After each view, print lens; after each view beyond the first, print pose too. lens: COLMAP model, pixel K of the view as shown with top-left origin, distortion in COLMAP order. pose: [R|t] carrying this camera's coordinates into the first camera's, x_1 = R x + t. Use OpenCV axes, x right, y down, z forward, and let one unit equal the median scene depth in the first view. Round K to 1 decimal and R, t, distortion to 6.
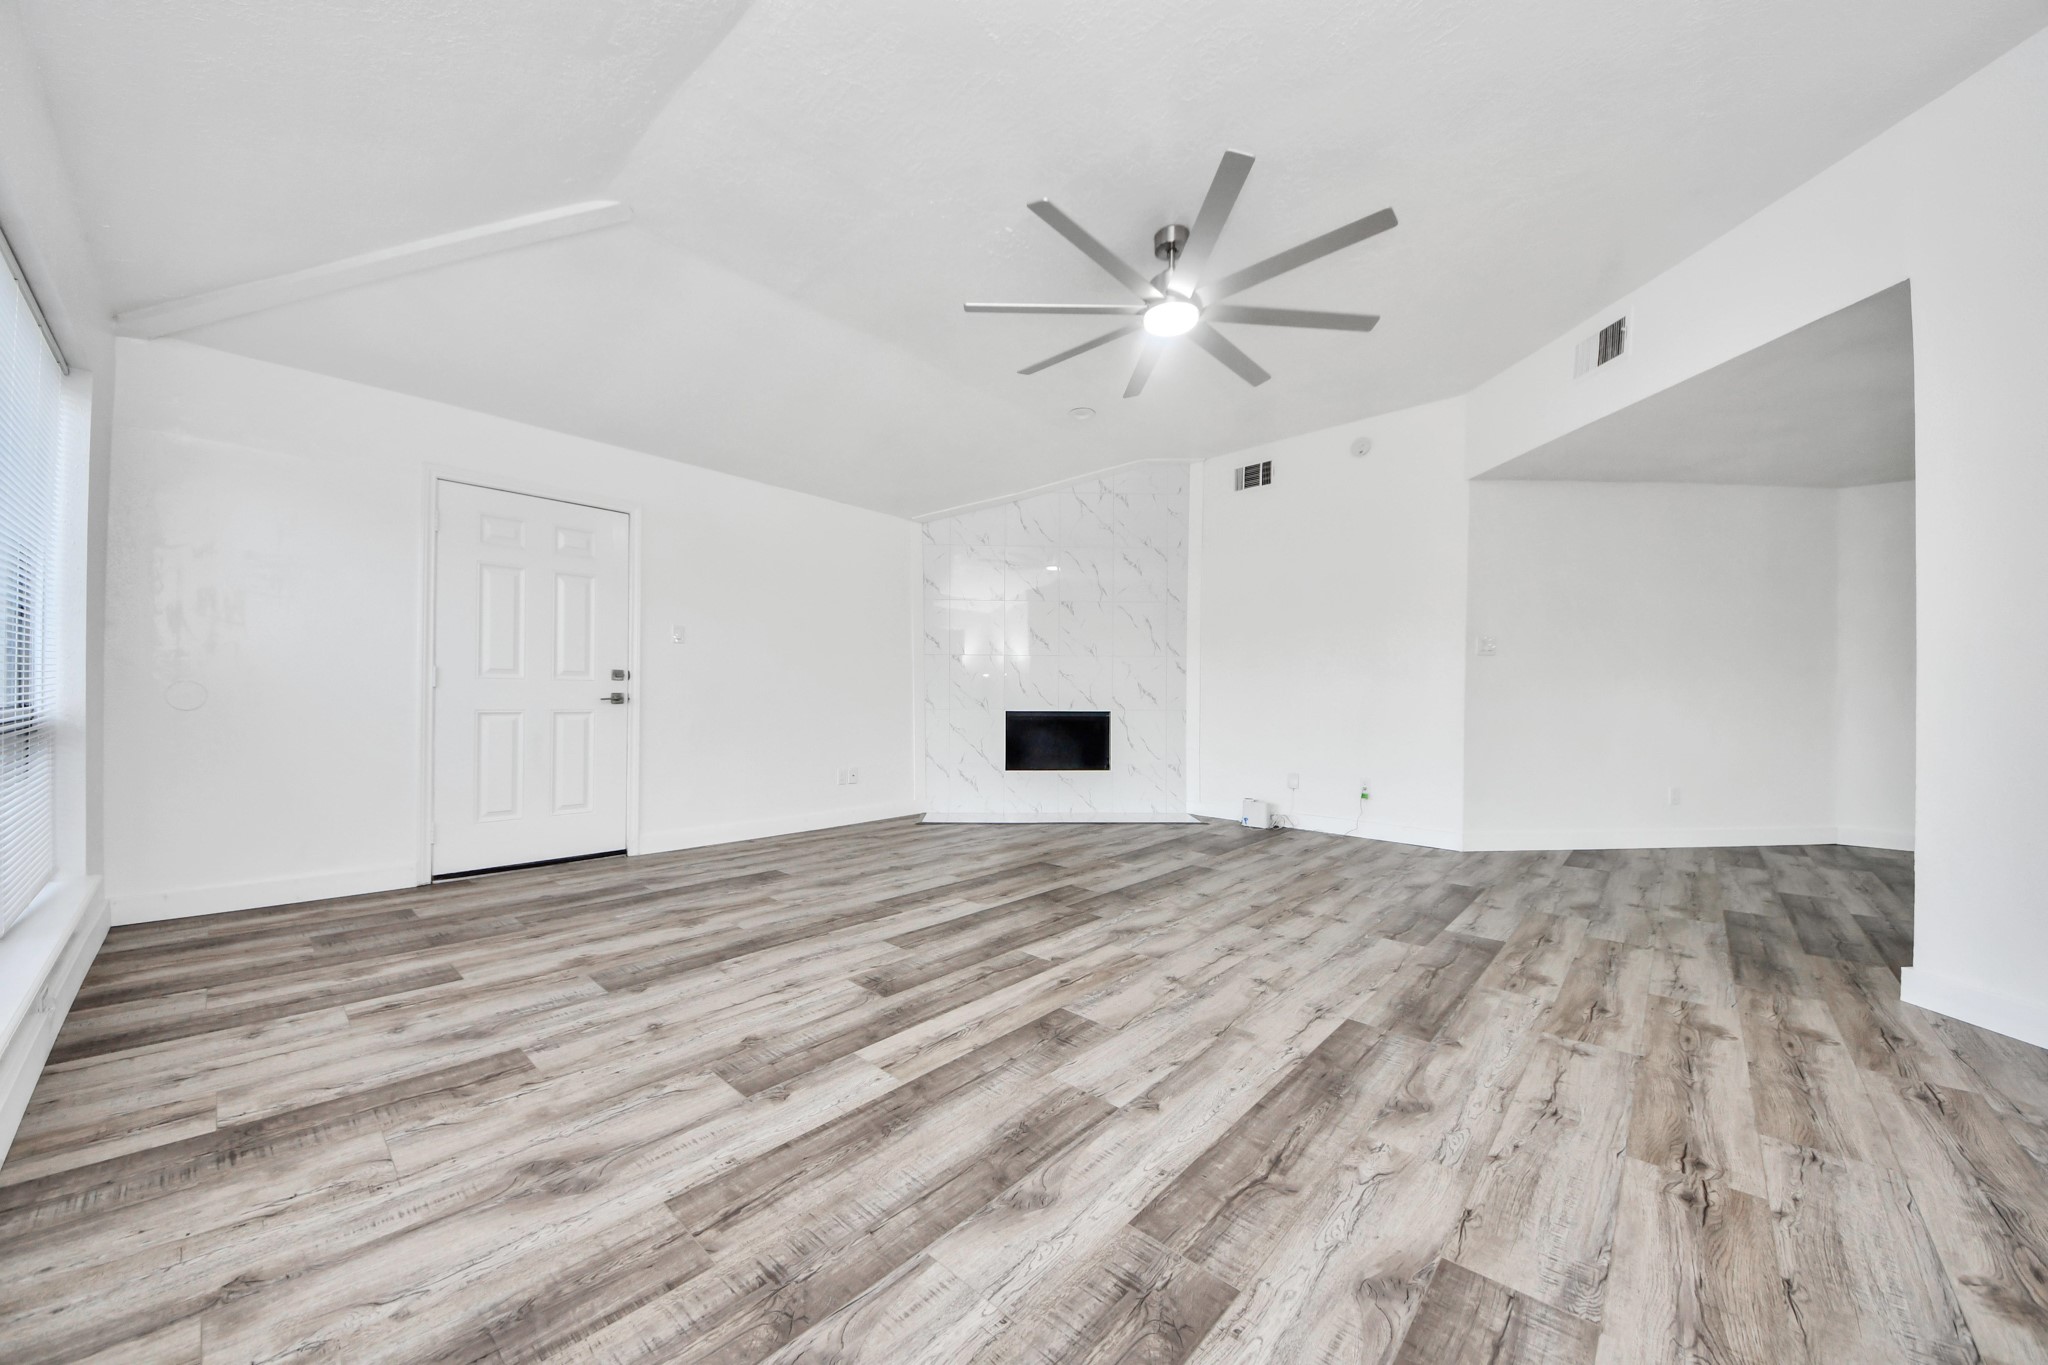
lens RADIAL K [[752.6, 0, 1007.8], [0, 752.6, 689.3], [0, 0, 1]] dist [-0.036006, 0.000786]
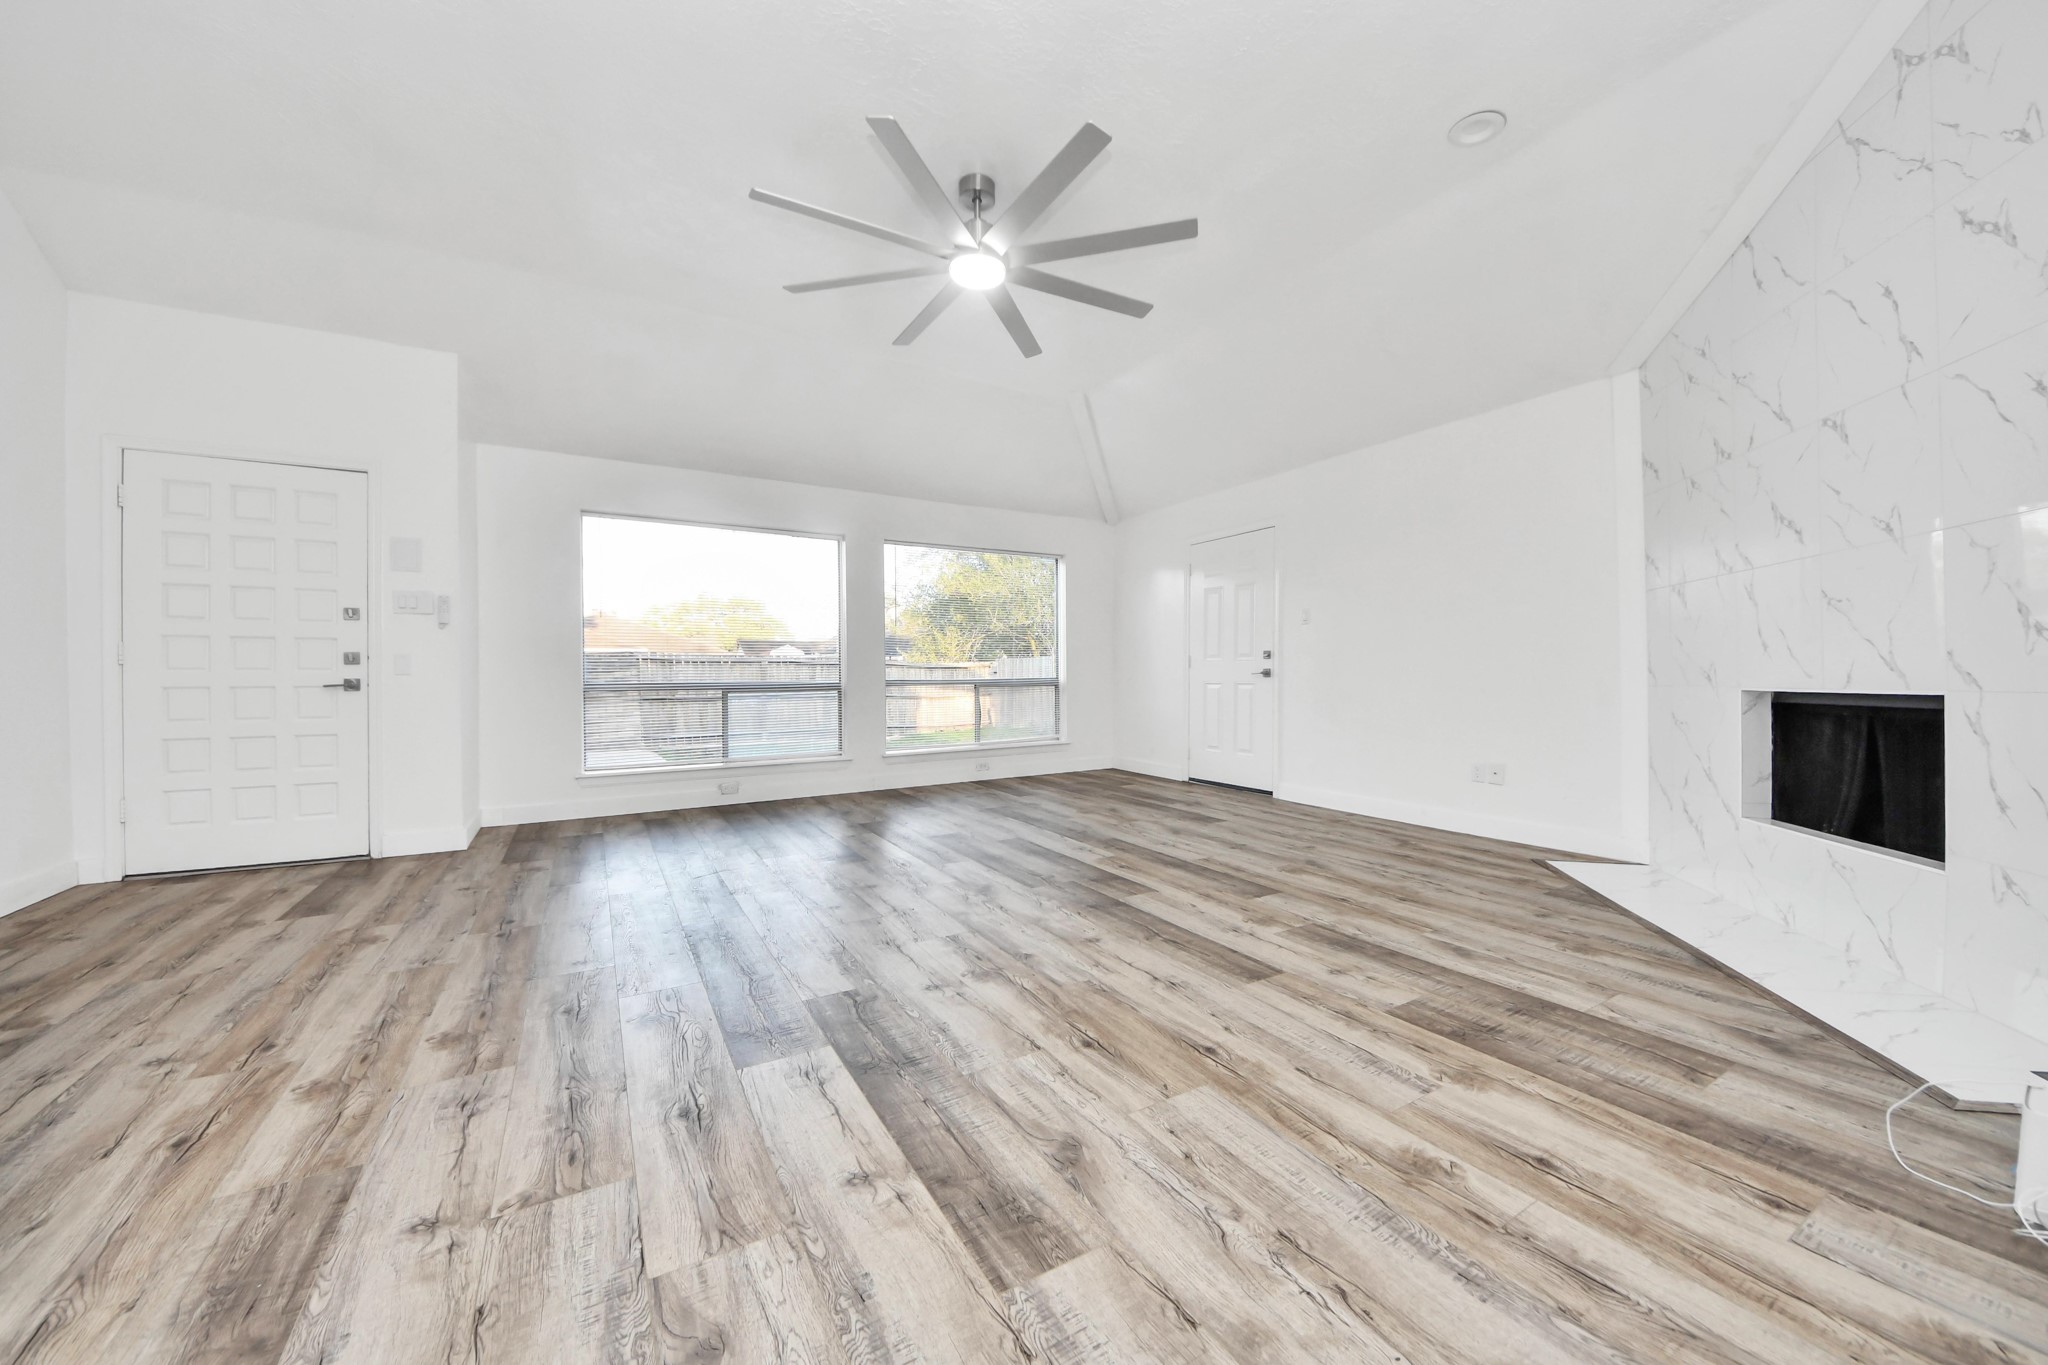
lens RADIAL K [[752.6, 0, 1012.5], [0, 752.6, 673.2], [0, 0, 1]] dist [-0.036006, 0.000786]
pose [[-0.301283, -0.007746, -0.953503, 1.130382], [0.000479, 0.999966, -0.008275, 0.030797], [0.953535, -0.002950, -0.301269, 1.336925]]
